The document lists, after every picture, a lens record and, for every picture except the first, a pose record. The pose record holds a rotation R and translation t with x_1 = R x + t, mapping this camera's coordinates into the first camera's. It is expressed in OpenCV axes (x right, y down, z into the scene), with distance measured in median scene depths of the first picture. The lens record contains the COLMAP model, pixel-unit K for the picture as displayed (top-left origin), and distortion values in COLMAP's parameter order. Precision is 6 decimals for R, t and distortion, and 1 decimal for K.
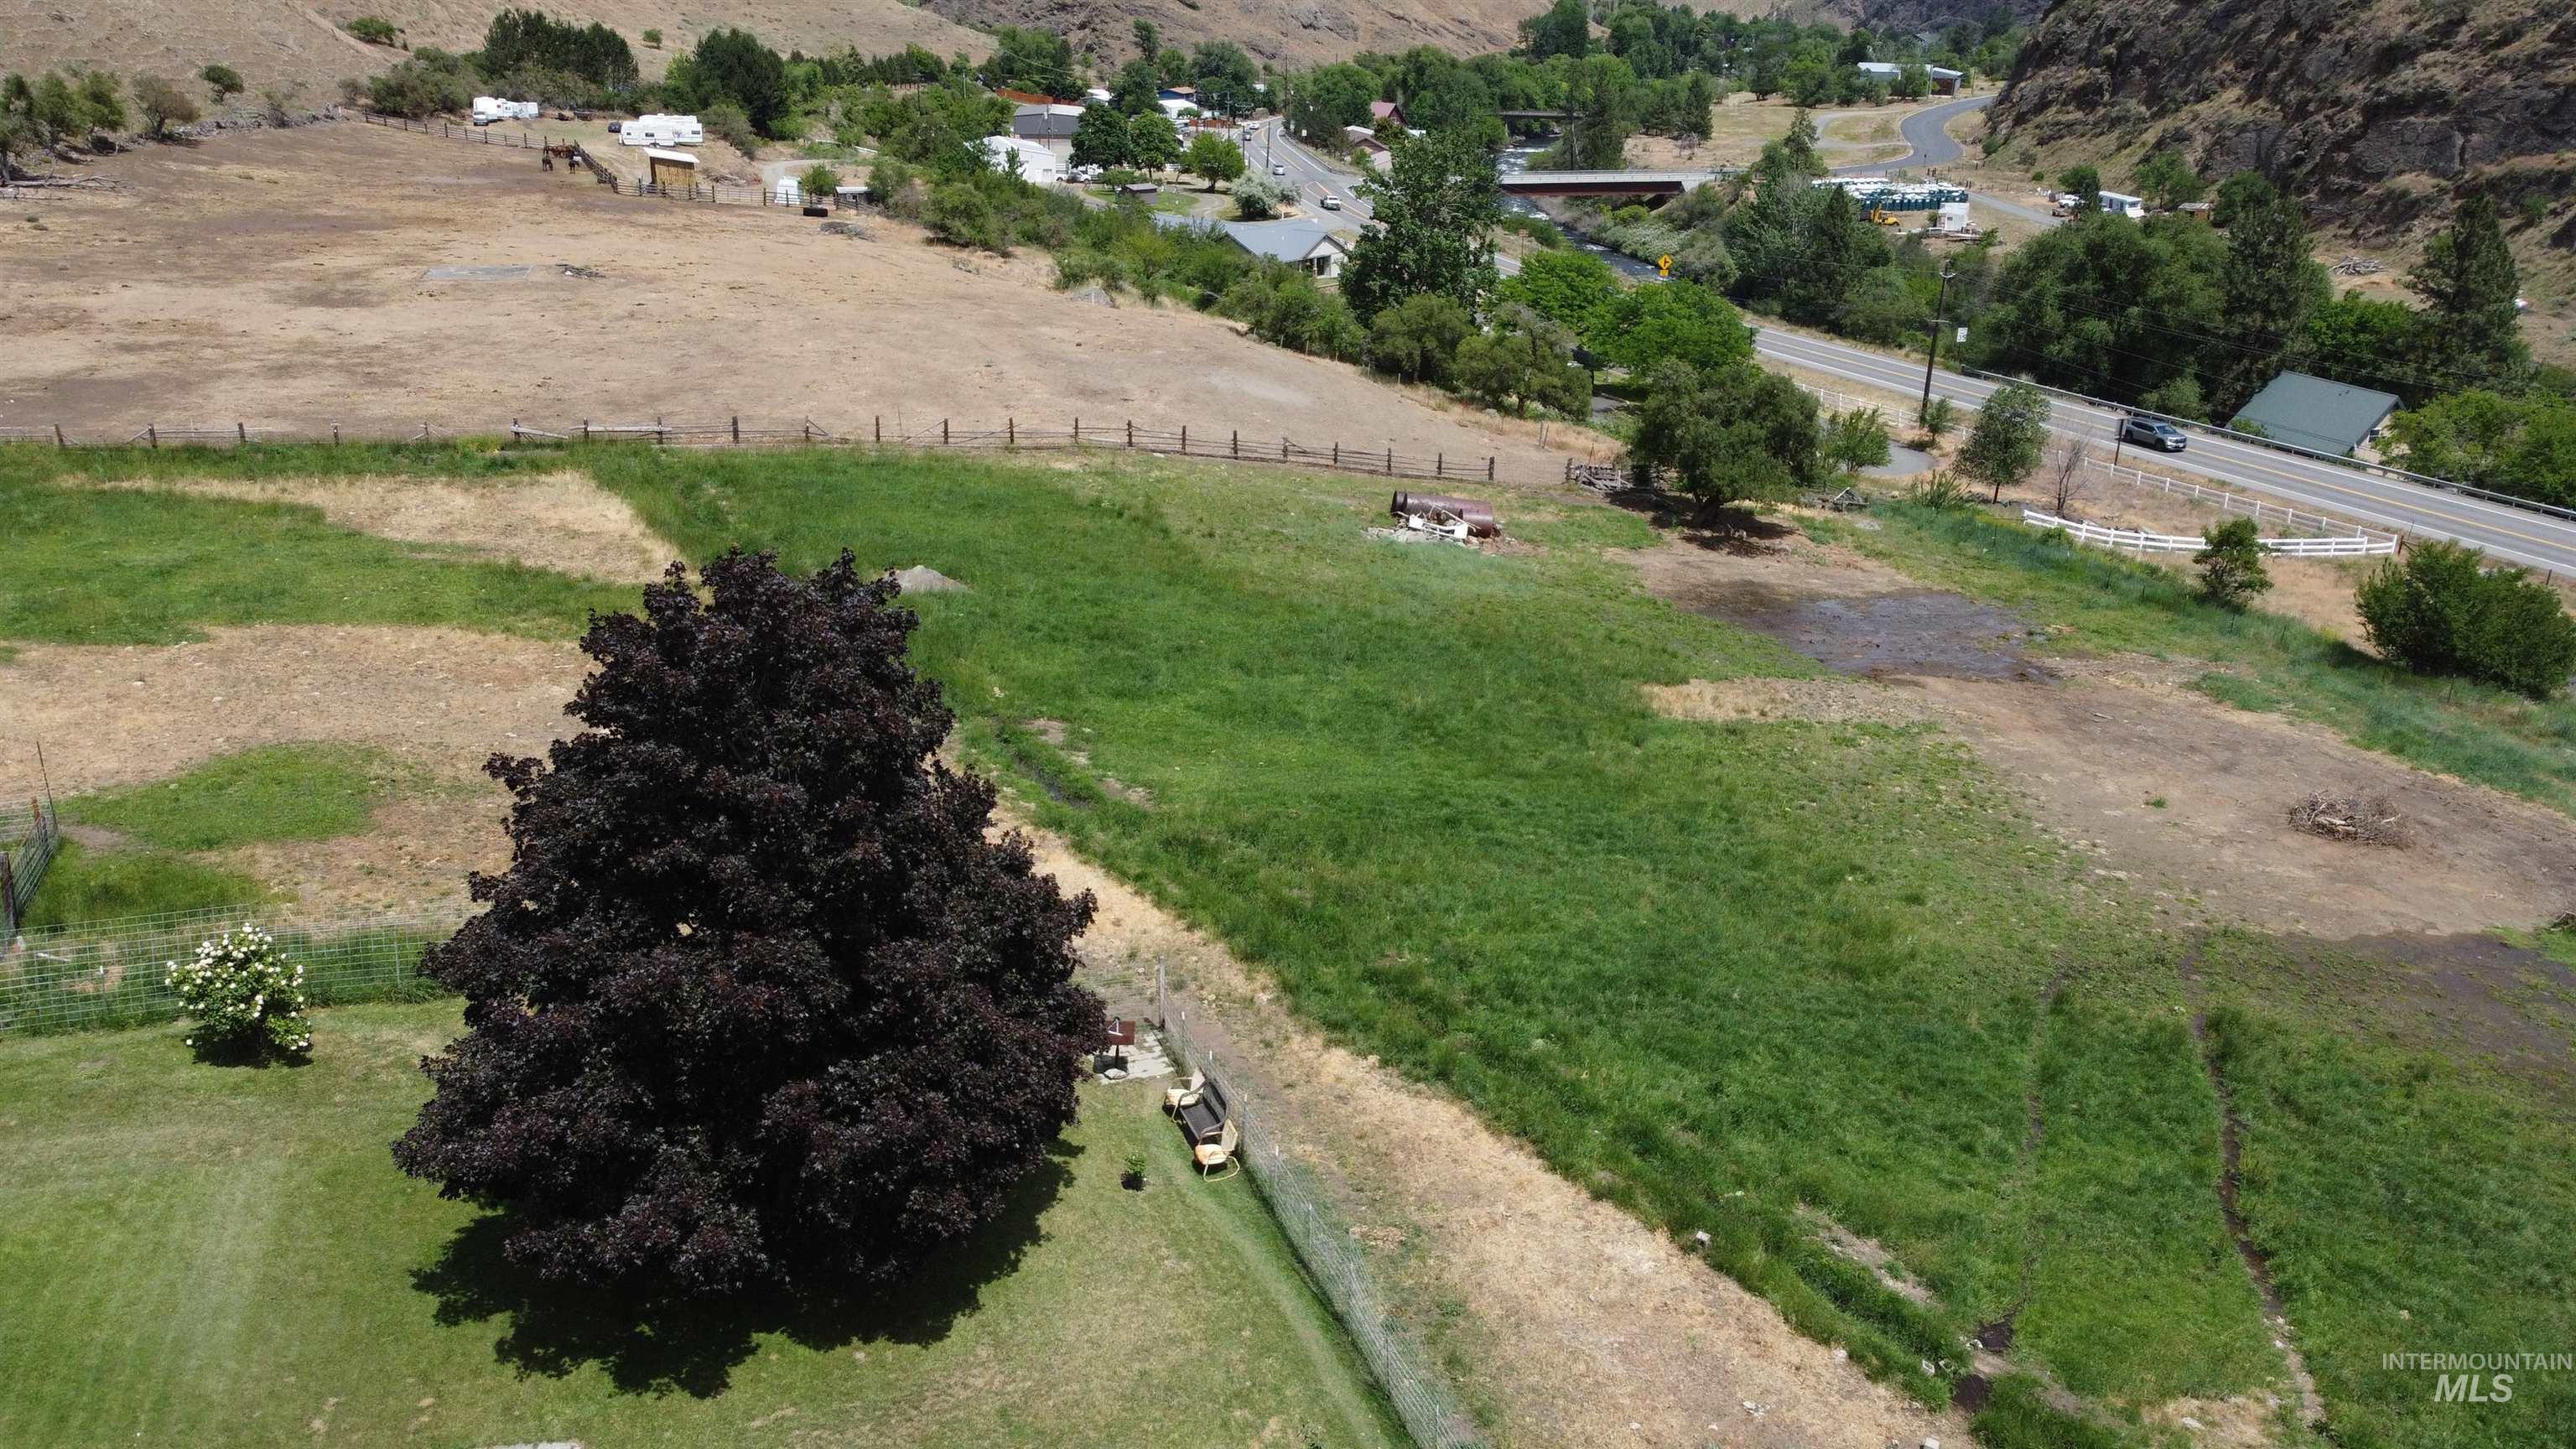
lens RADIAL K [[1945.6, 0, 1291.8], [0, 1945.6, 714.0], [0, 0, 1]] dist [-0.007361, -0.000703]
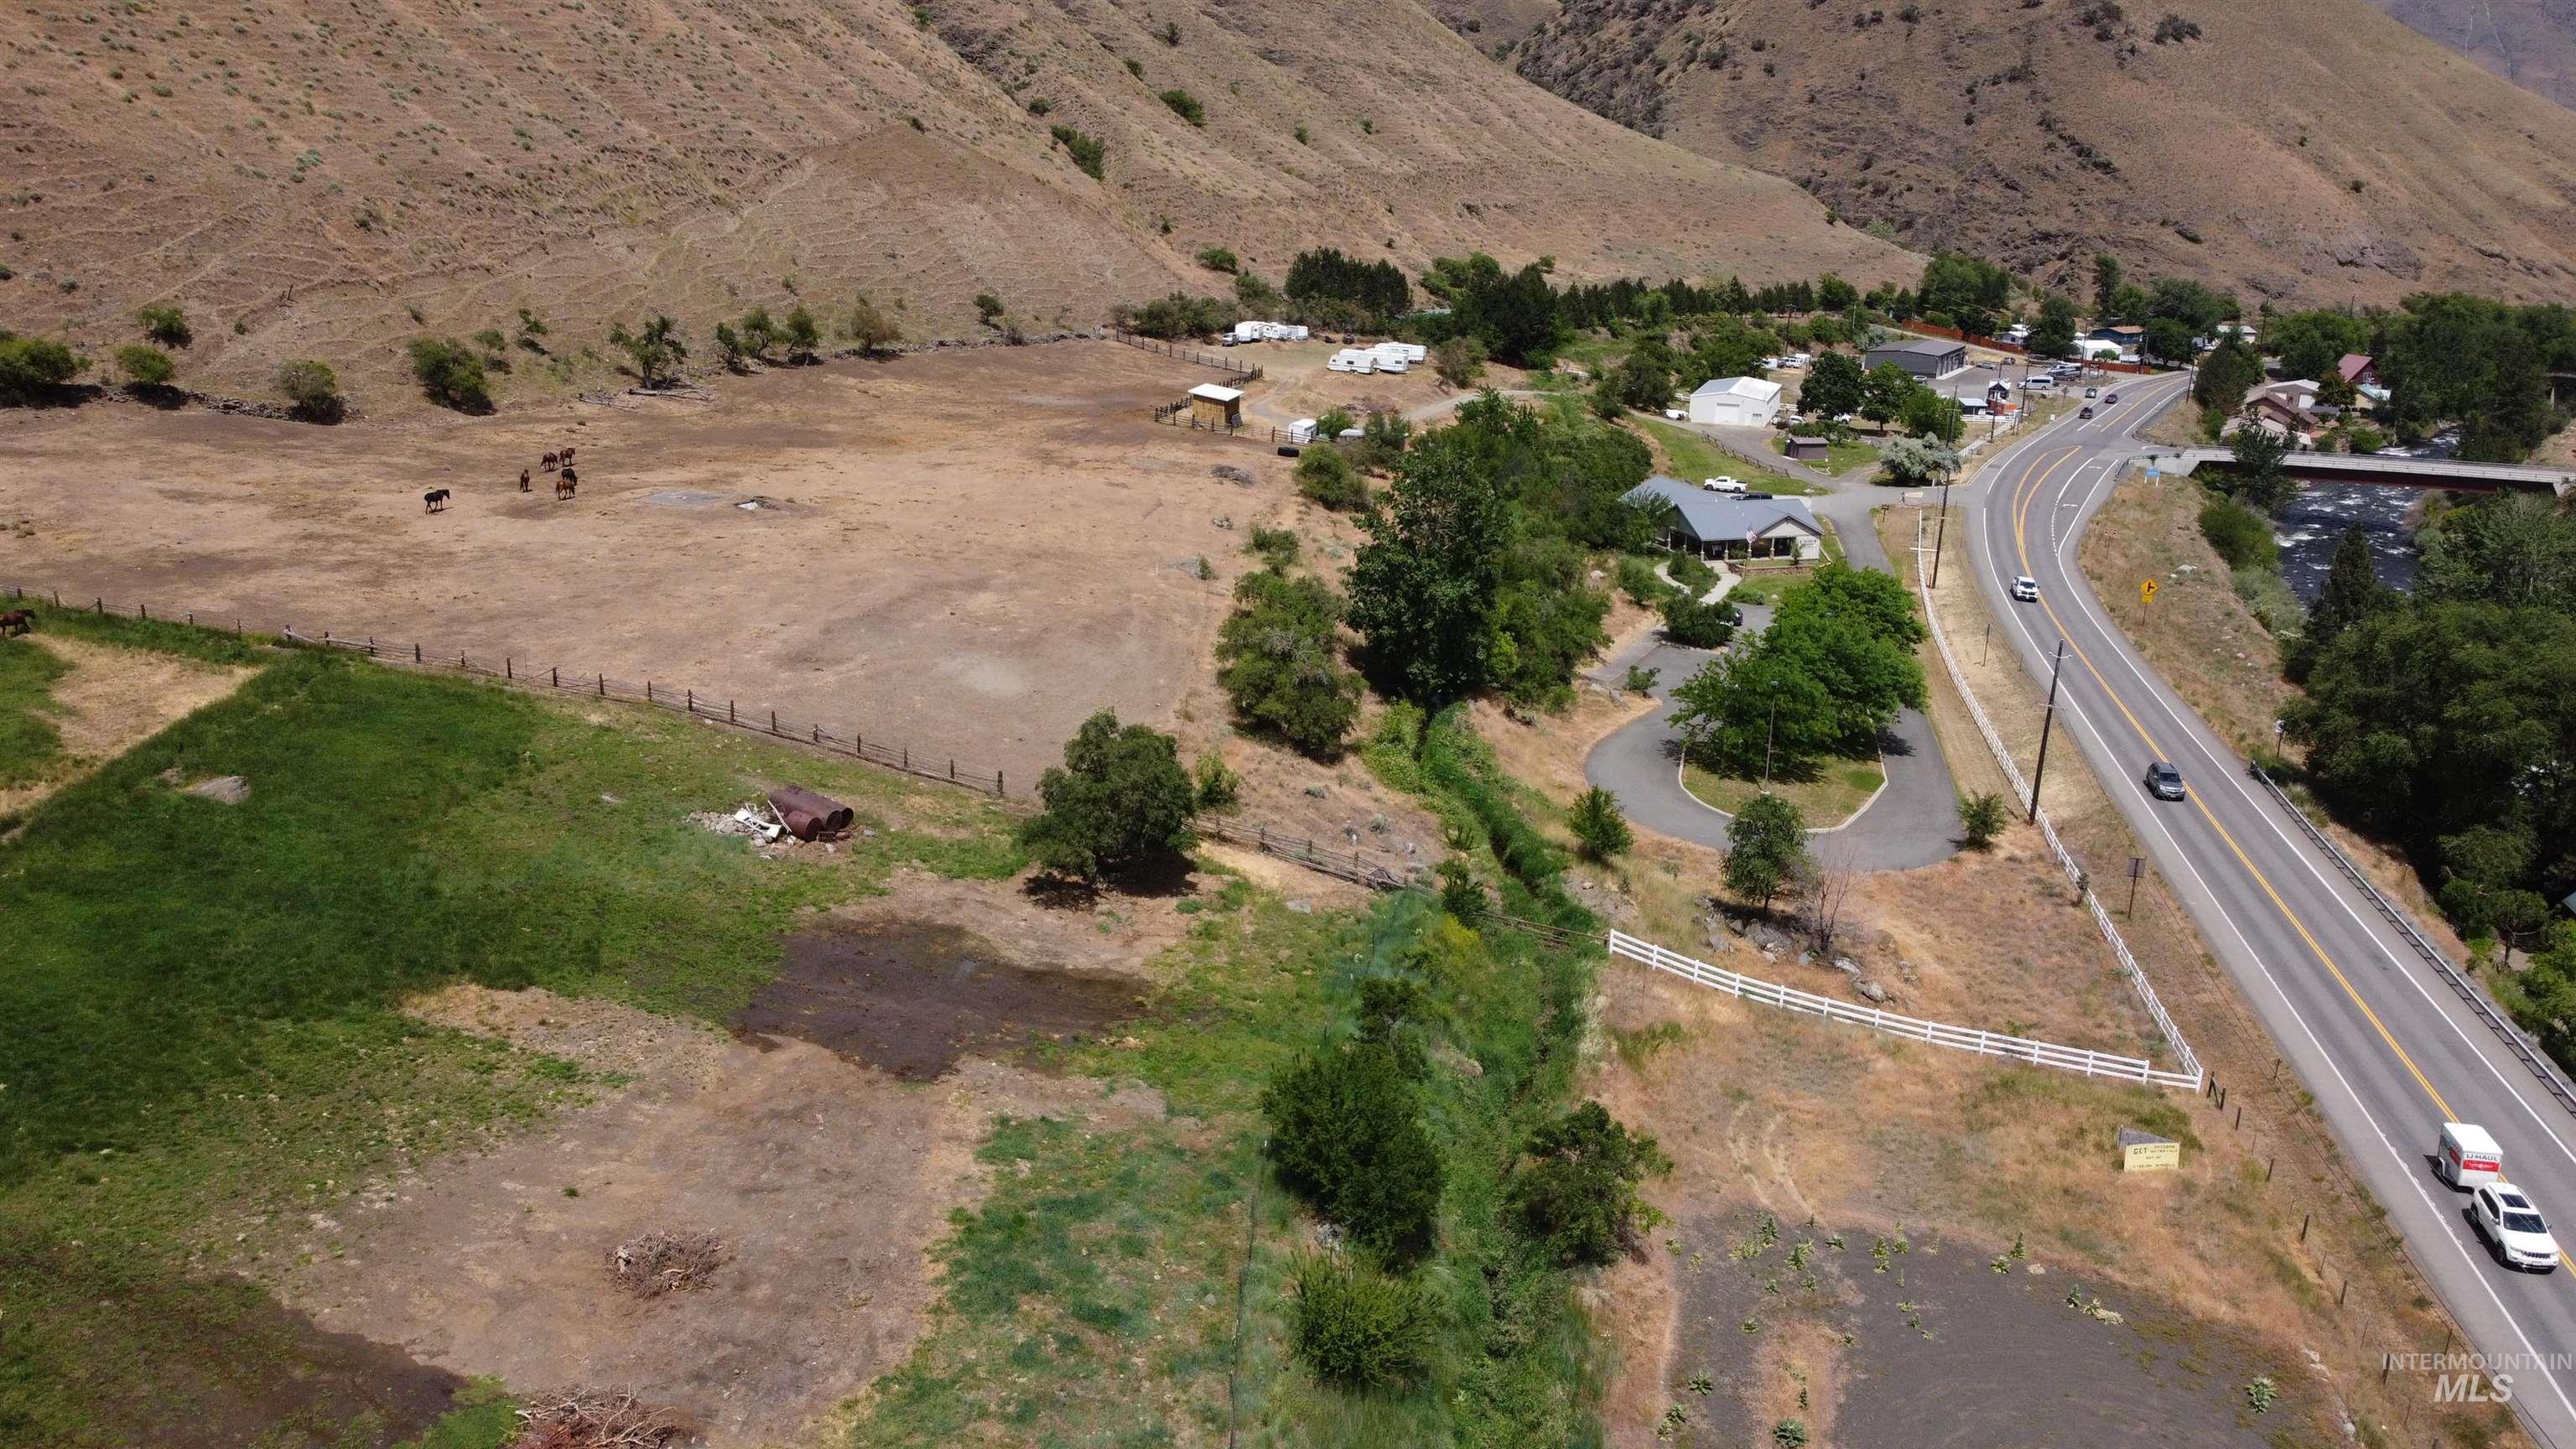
lens RADIAL K [[1945.6, 0, 1284.3], [0, 1945.6, 720.8], [0, 0, 1]] dist [-0.007361, -0.000703]
pose [[0.828757, 0.158743, -0.536622, 0.246683], [-0.205638, 0.978221, -0.028211, -0.049064], [0.520457, 0.133730, 0.843351, 0.049062]]
